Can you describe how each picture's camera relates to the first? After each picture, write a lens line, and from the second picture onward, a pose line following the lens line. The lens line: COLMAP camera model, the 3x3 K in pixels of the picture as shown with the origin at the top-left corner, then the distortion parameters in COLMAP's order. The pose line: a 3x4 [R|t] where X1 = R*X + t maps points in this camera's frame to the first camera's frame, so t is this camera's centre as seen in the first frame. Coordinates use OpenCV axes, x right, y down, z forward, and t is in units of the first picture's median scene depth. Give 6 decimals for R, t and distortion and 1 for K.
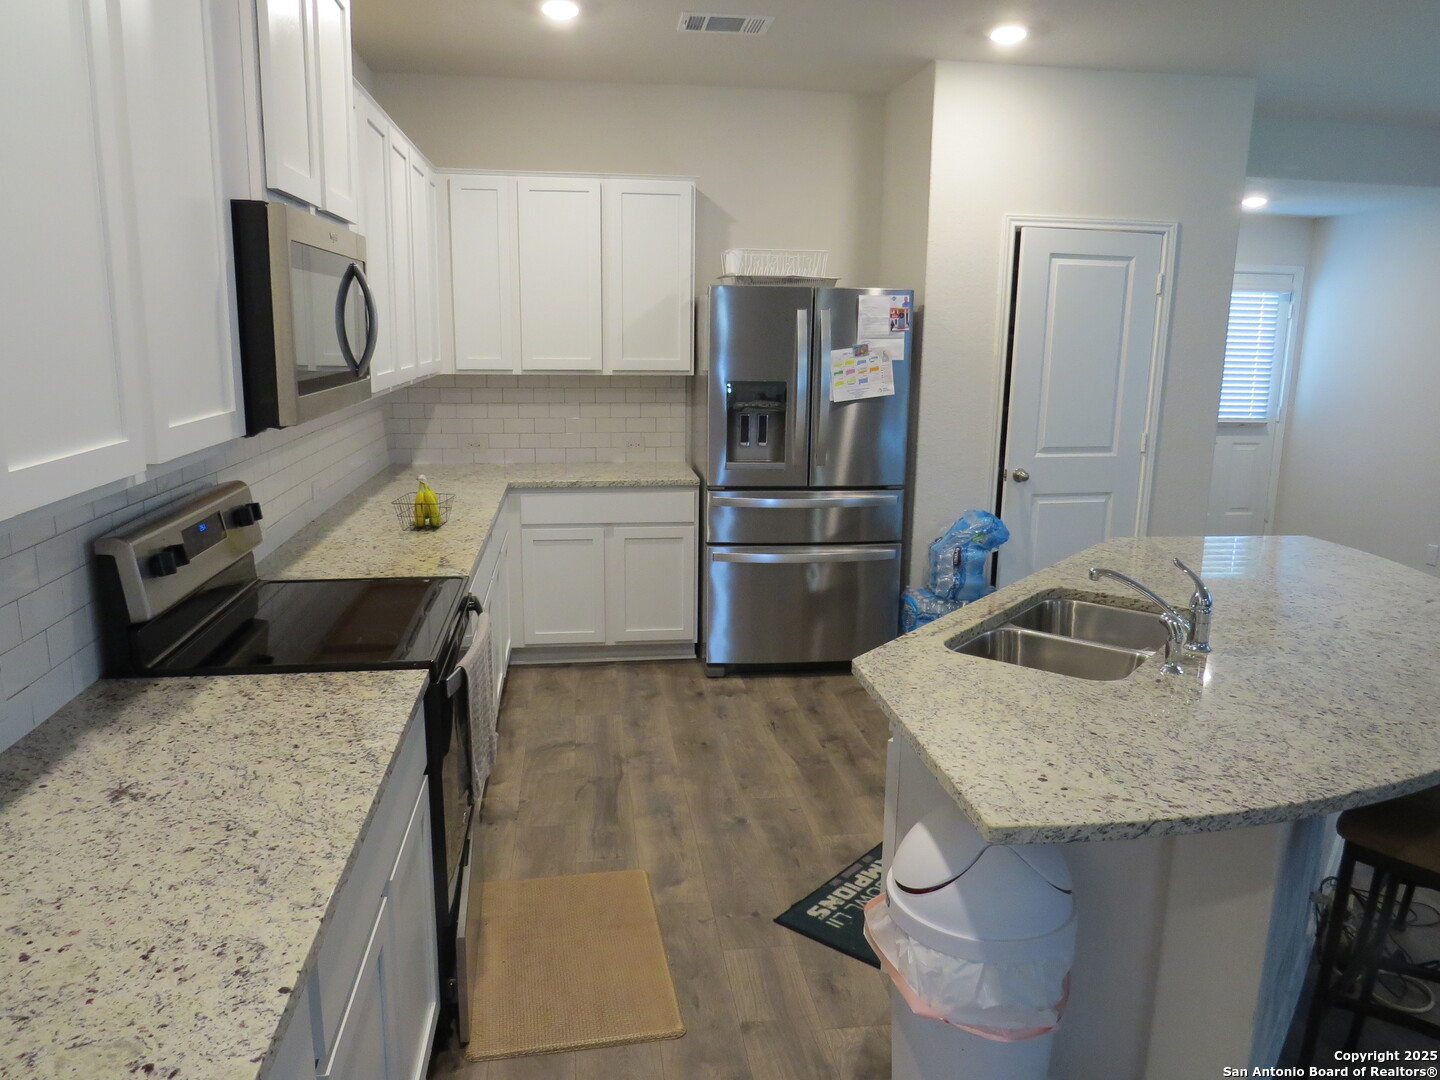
lens RADIAL K [[1013.9, 0, 722.1], [0, 1013.9, 540.2], [0, 0, 1]] dist [-0.032320, 0.002218]
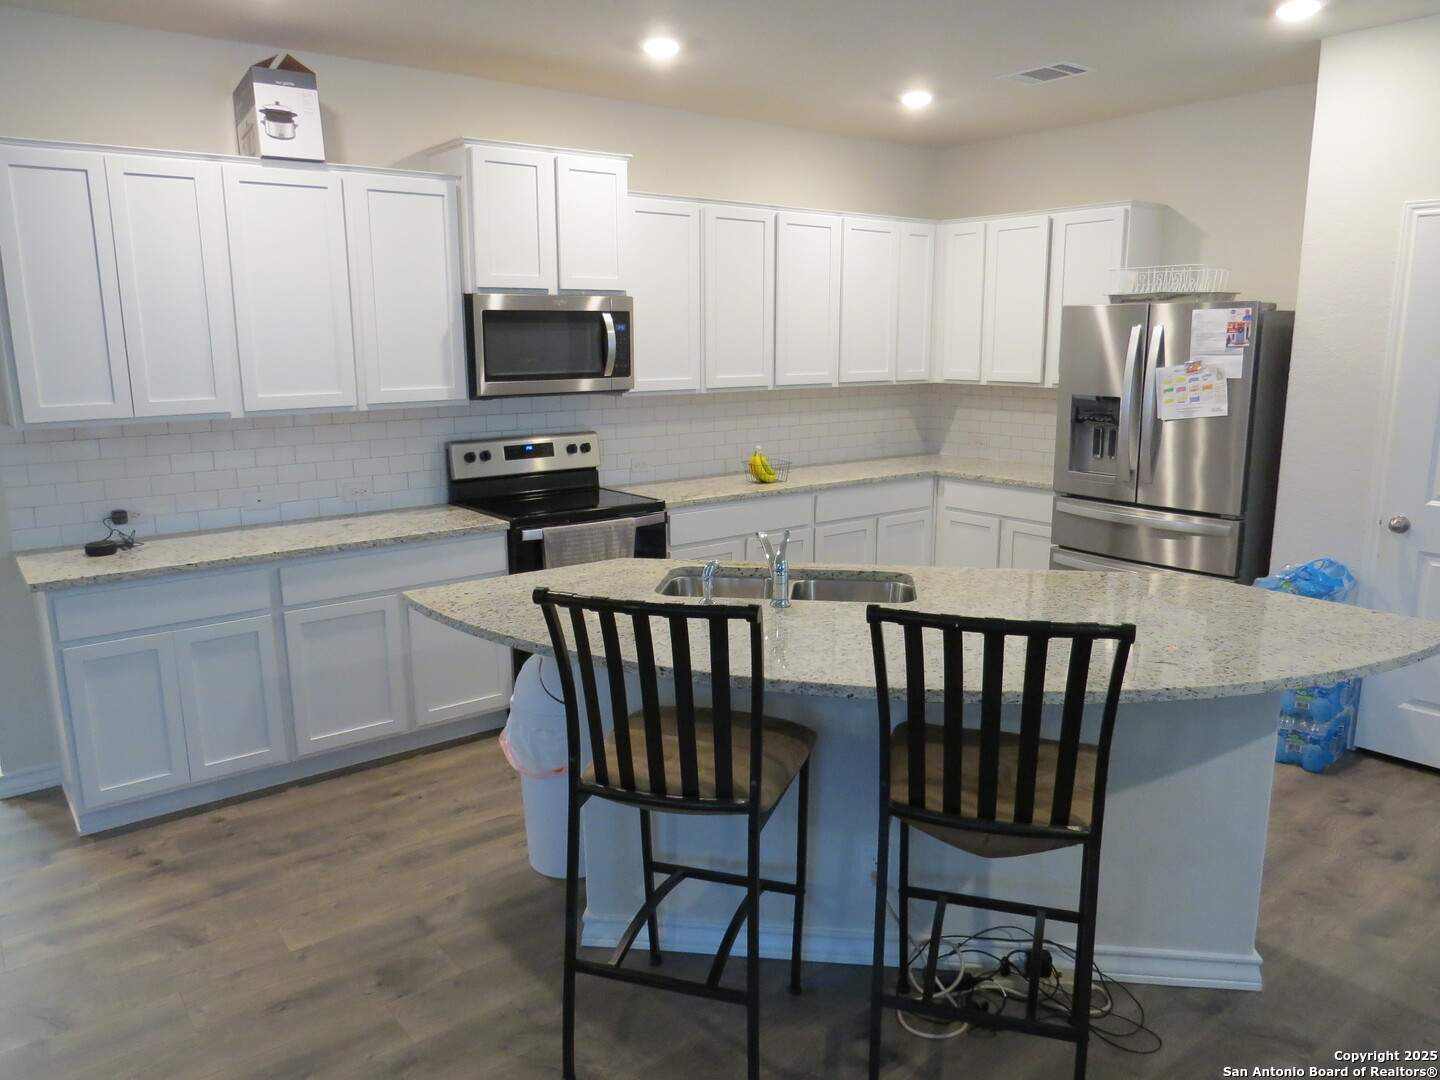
lens RADIAL K [[1013.9, 0, 722.6], [0, 1013.9, 539.8], [0, 0, 1]] dist [-0.032320, 0.002218]
pose [[0.507090, 0.153354, -0.848141, 0.734808], [-0.165944, 0.983004, 0.078523, -0.028686], [0.845767, 0.100926, 0.523919, 0.144788]]
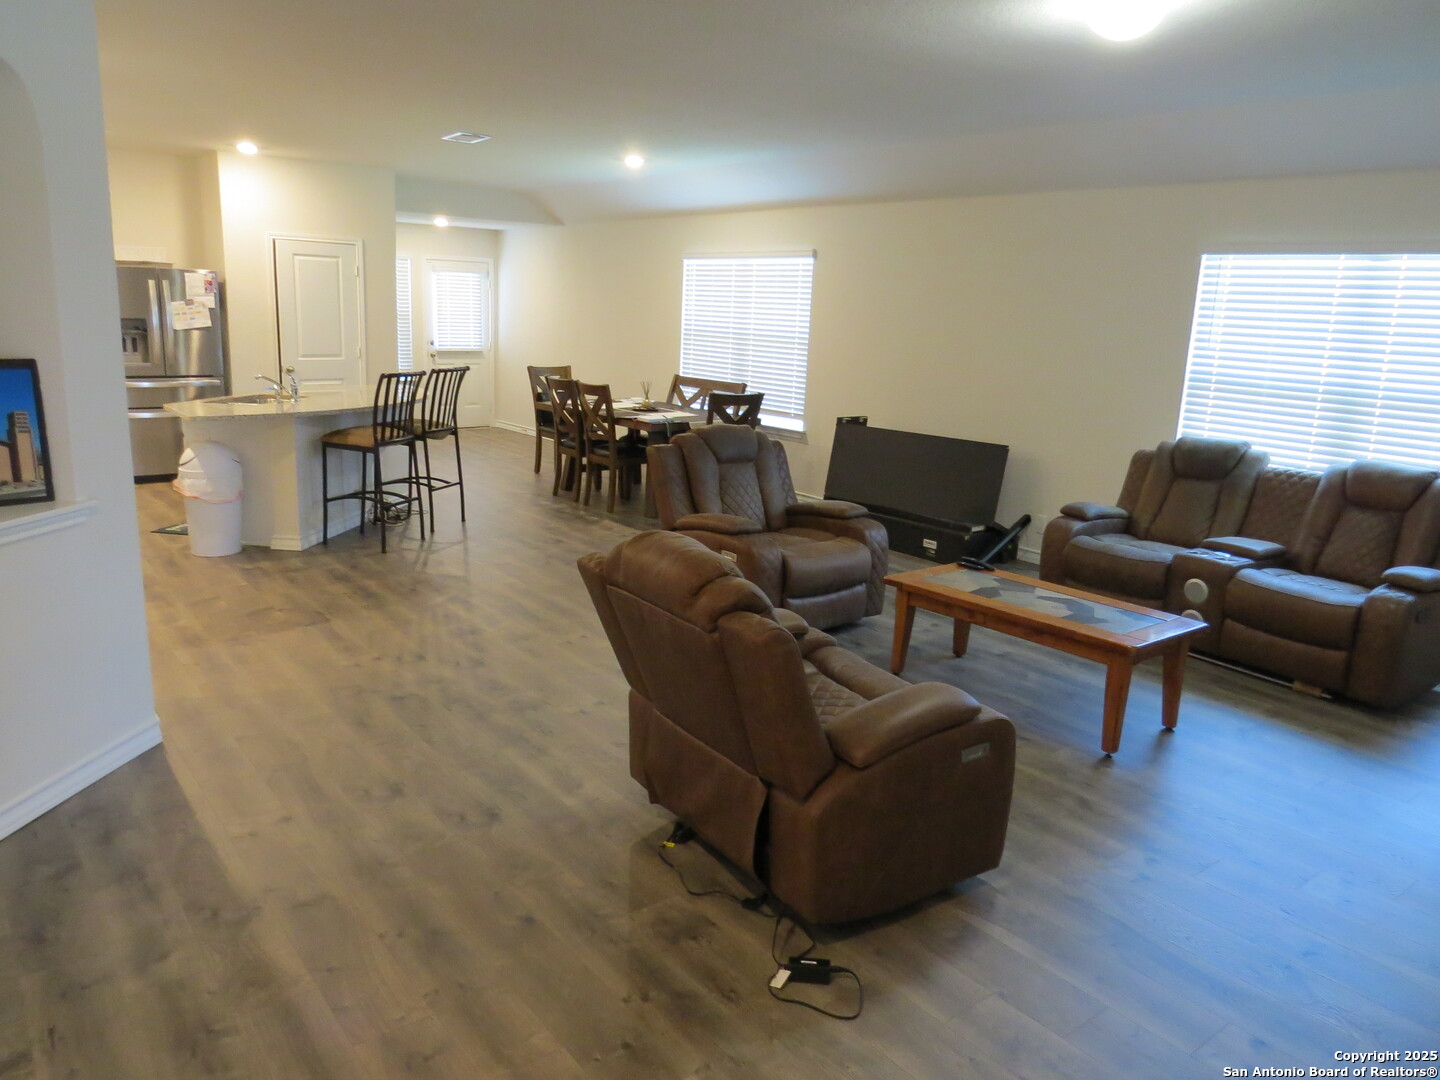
lens RADIAL K [[1013.9, 0, 714.0], [0, 1013.9, 542.1], [0, 0, 1]] dist [-0.032320, 0.002218]
pose [[0.864315, -0.093779, 0.494131, 0.016131], [0.075001, 0.995510, 0.057746, 0.223093], [-0.497328, -0.012851, 0.867467, -1.115470]]
